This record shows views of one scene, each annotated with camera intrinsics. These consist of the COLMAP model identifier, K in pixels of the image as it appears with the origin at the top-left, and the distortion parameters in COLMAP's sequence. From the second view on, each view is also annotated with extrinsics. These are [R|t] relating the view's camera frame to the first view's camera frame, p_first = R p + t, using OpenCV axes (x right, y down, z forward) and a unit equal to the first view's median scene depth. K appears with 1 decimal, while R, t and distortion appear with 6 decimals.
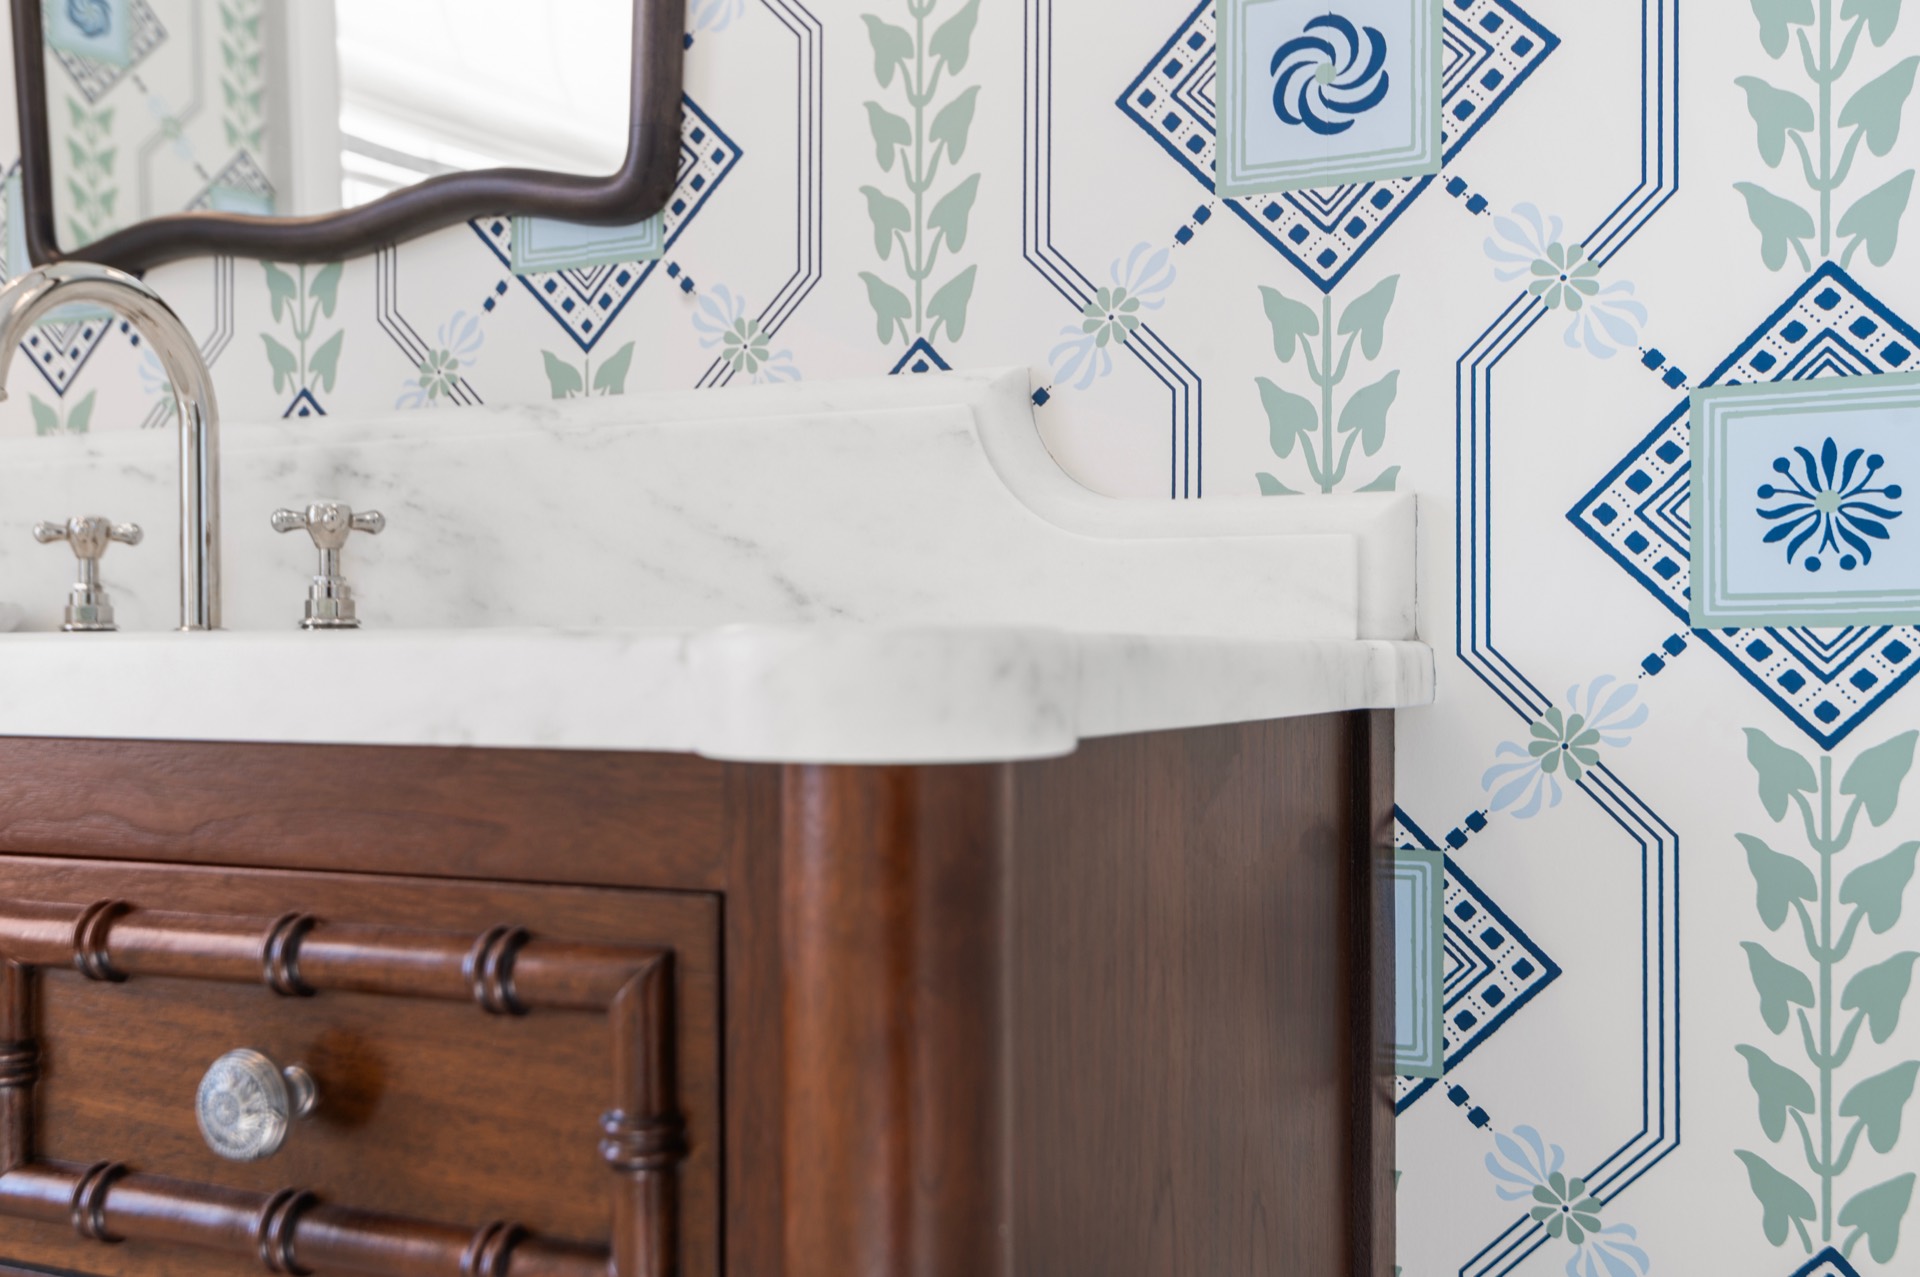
lens RADIAL K [[1868.5, 0, 949.7], [0, 1868.5, 642.4], [0, 0, 1]] dist [0.030350, -0.030234]
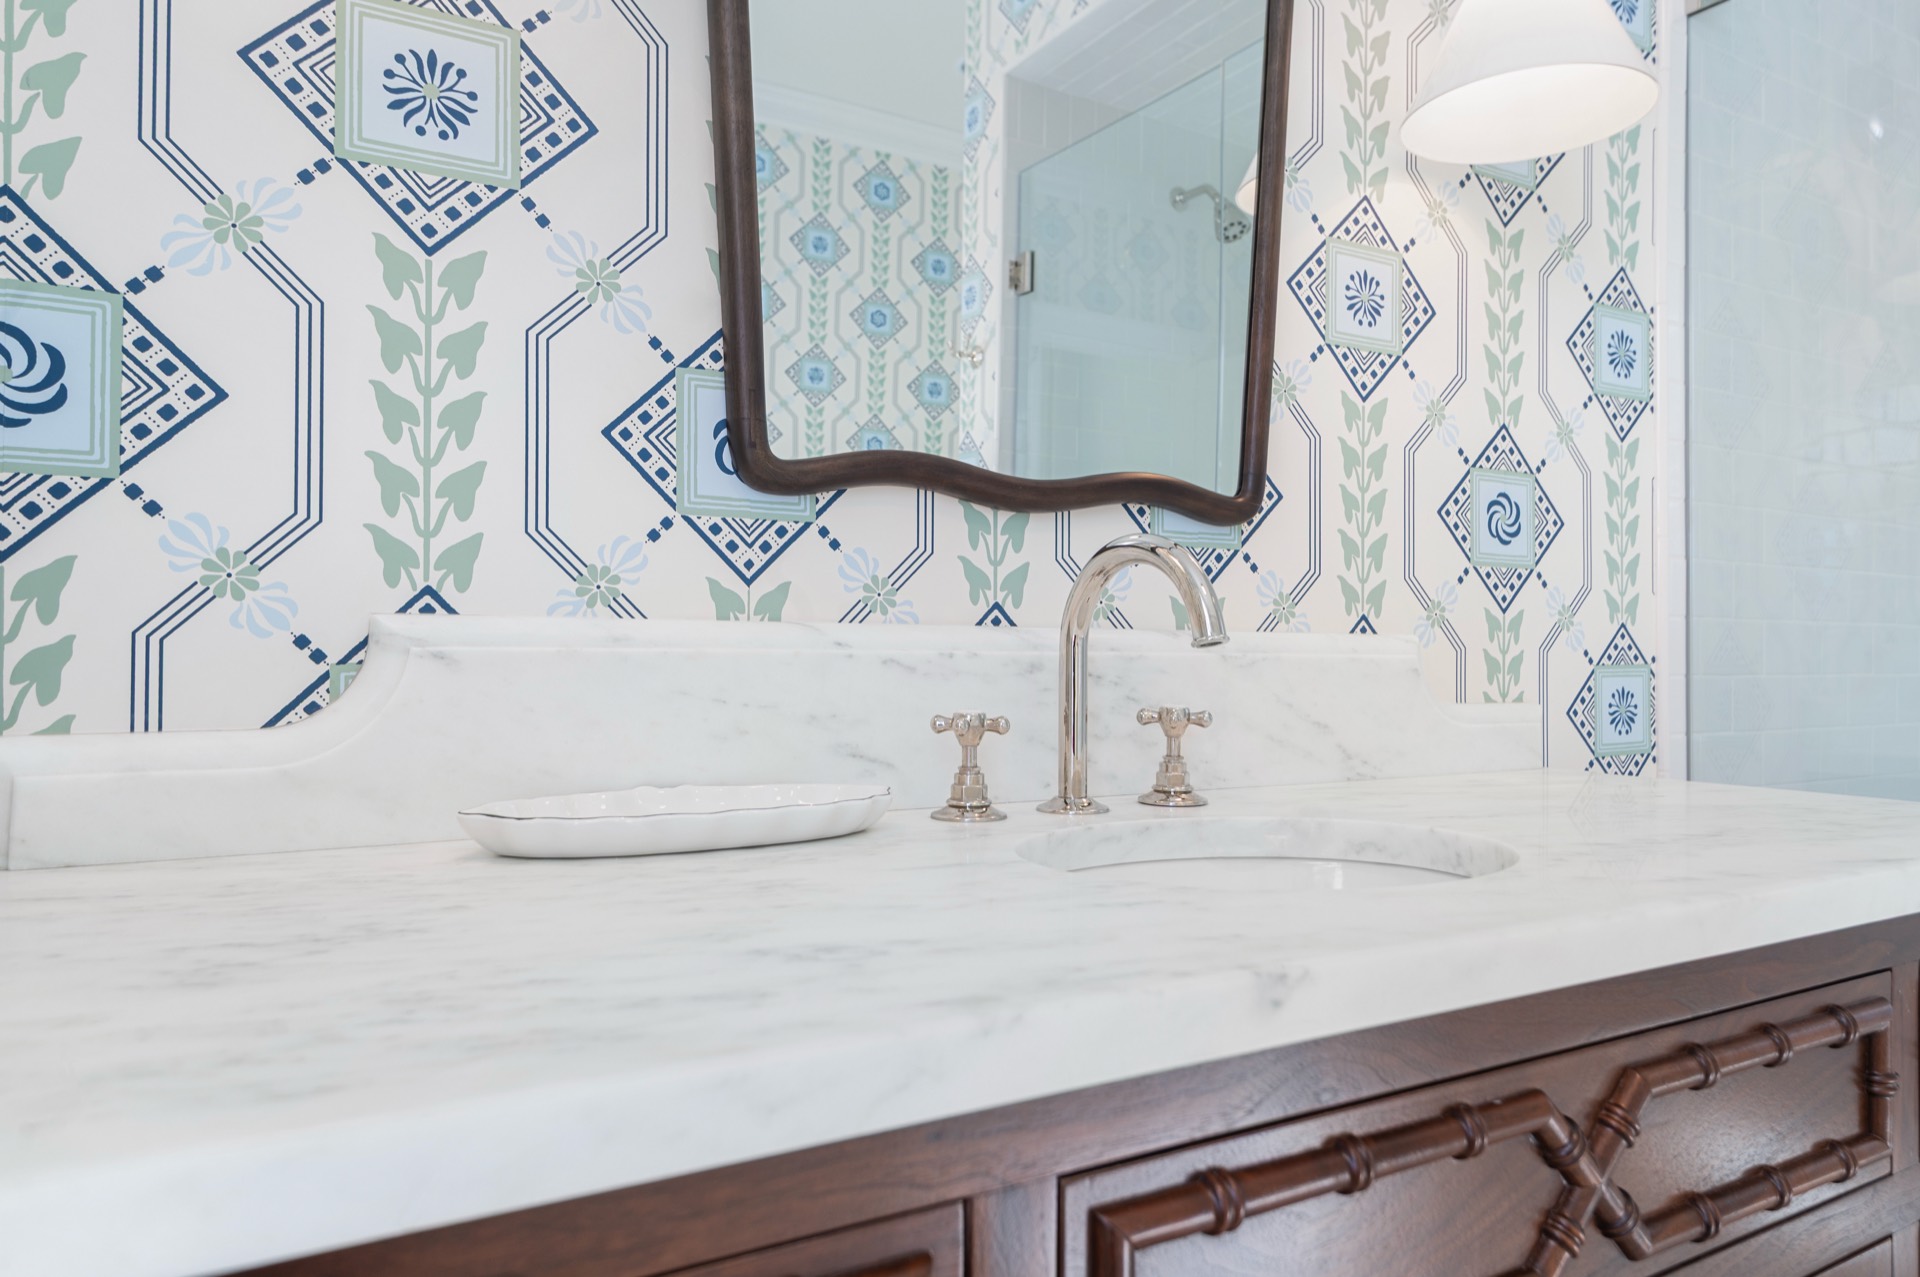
lens RADIAL K [[1324.1, 0, 983.0], [0, 1324.1, 626.4], [0, 0, 1]] dist [0.038782, -0.036387]
pose [[0.528891, 0.025113, 0.848318, -1.428425], [-0.007080, 0.999658, -0.025179, -0.119618], [-0.848660, 0.007310, 0.528888, 0.645486]]
